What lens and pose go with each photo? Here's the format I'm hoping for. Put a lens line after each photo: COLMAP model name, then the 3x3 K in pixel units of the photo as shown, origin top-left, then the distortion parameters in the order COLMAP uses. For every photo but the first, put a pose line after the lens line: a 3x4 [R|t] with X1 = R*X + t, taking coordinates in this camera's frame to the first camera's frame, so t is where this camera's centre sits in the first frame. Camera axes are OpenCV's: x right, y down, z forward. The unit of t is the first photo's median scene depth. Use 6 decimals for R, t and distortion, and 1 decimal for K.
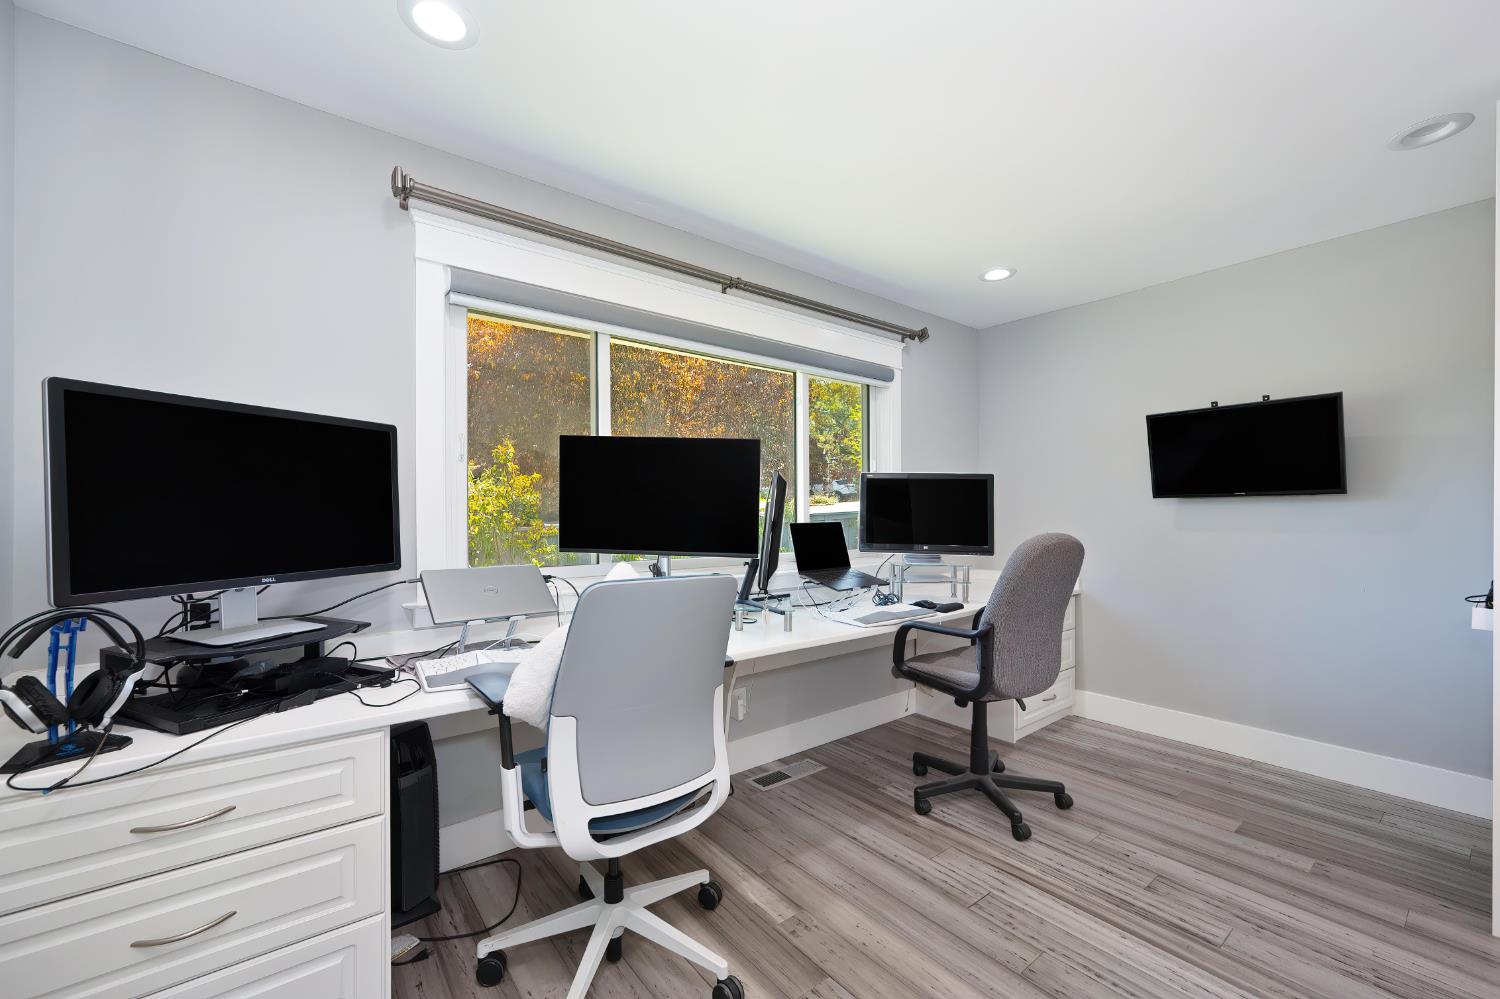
lens RADIAL K [[596.2, 0, 757.1], [0, 596.2, 503.3], [0, 0, 1]] dist [-0.000591, 0.000210]
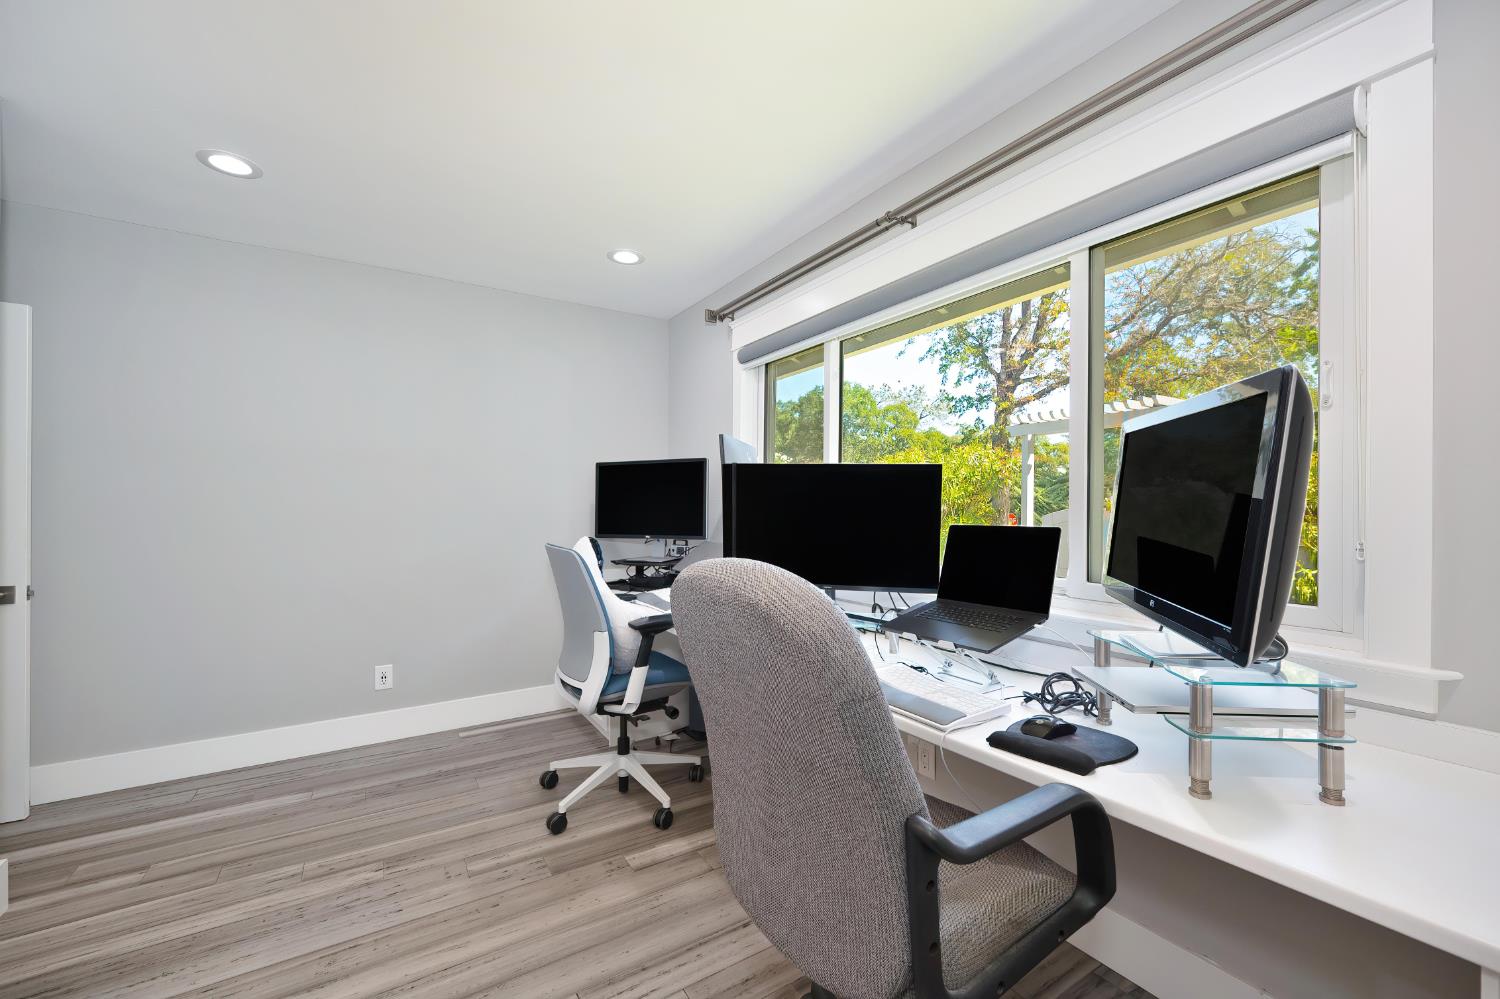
lens RADIAL K [[596.2, 0, 757.1], [0, 596.2, 503.3], [0, 0, 1]] dist [-0.000591, 0.000210]
pose [[-0.101492, -0.007139, -0.994811, 1.136798], [0.014693, 0.999854, -0.008674, 0.020343], [0.994728, -0.015497, -0.101372, 1.332623]]
